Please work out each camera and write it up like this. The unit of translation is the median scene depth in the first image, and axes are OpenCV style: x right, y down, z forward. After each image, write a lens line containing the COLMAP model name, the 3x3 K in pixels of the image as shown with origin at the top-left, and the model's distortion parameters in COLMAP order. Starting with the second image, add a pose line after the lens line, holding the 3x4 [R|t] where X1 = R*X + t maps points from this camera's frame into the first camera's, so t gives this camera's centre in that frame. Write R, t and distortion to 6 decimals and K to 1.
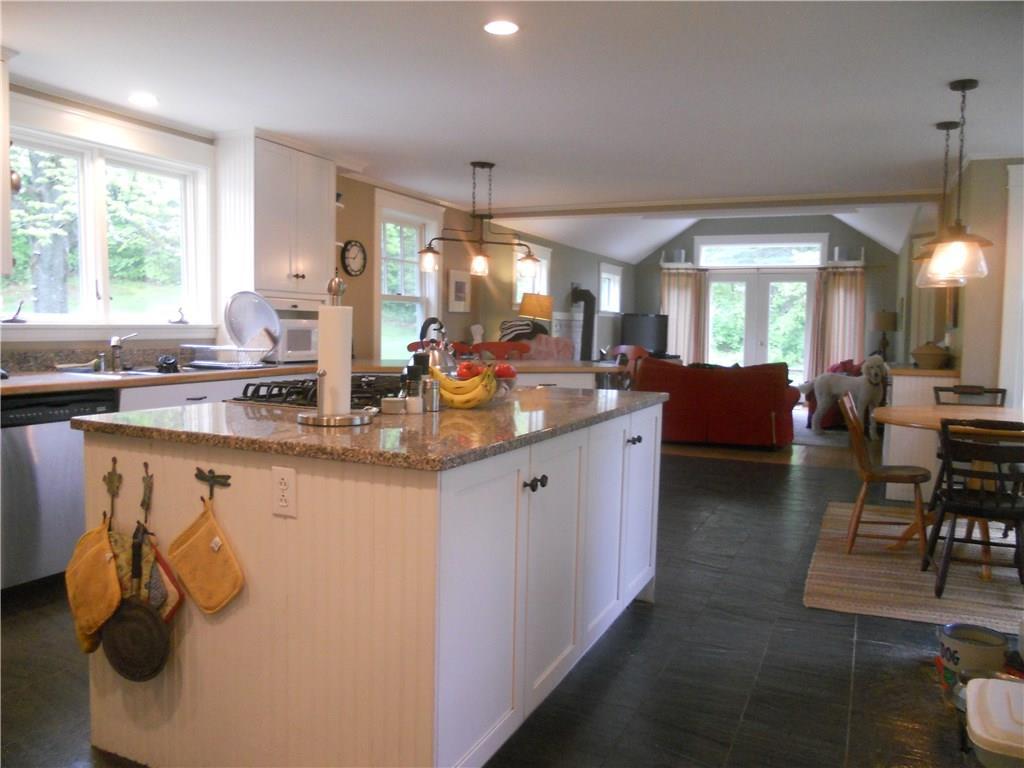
lens RADIAL K [[793.9, 0, 512.0], [0, 793.9, 384.0], [0, 0, 1]] dist [-0.000464, 0.002206]
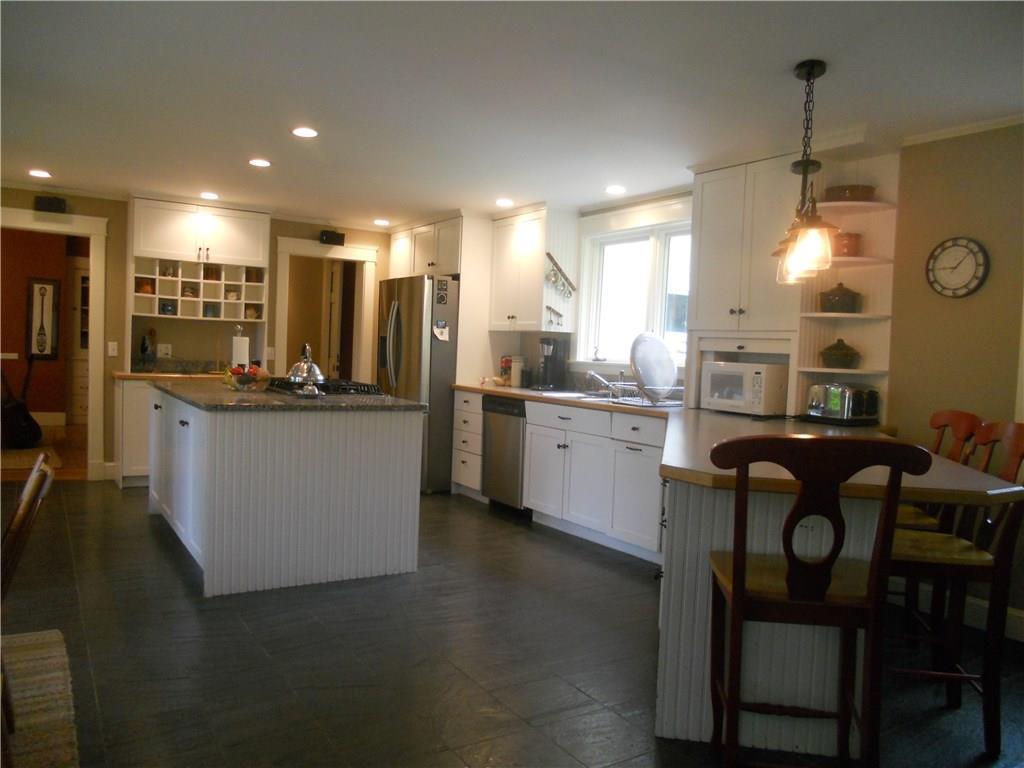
lens RADIAL K [[793.9, 0, 512.0], [0, 793.9, 384.0], [0, 0, 1]] dist [-0.000464, 0.002206]
pose [[-0.563184, -0.007616, -0.826296, 0.232161], [-0.118809, 0.990314, 0.071850, -0.037668], [0.817745, 0.138637, -0.558634, 0.528932]]
